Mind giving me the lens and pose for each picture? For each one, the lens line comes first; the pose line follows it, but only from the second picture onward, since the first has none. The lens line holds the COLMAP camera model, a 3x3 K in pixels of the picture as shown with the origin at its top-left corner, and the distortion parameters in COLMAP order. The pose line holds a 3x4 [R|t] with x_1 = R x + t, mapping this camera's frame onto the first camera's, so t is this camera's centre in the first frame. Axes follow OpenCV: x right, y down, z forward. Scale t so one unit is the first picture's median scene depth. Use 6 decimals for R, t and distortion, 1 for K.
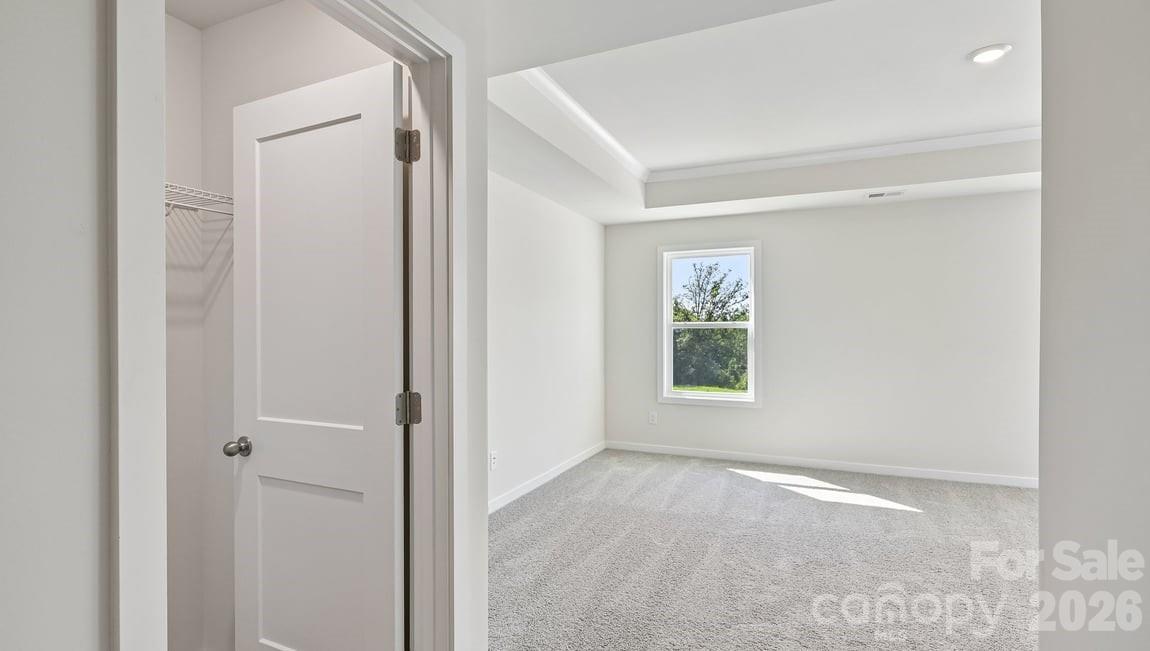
lens RADIAL K [[549.0, 0, 575.0], [0, 549.0, 325.5], [0, 0, 1]] dist [-0.000933, -0.000125]
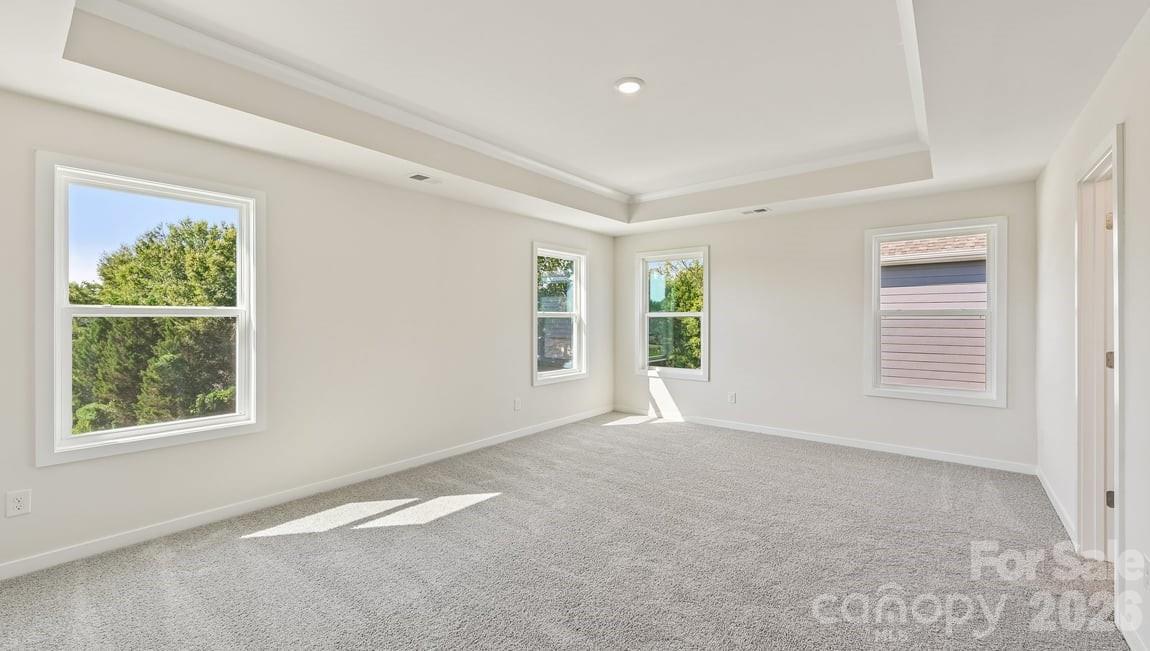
lens RADIAL K [[459.4, 0, 571.7], [0, 459.4, 318.8], [0, 0, 1]] dist [-0.000325, -0.000005]
pose [[0.265210, -0.002621, 0.964187, -0.150442], [-0.011376, 0.999918, 0.005848, -0.001002], [-0.964124, -0.012520, 0.265158, 0.549017]]
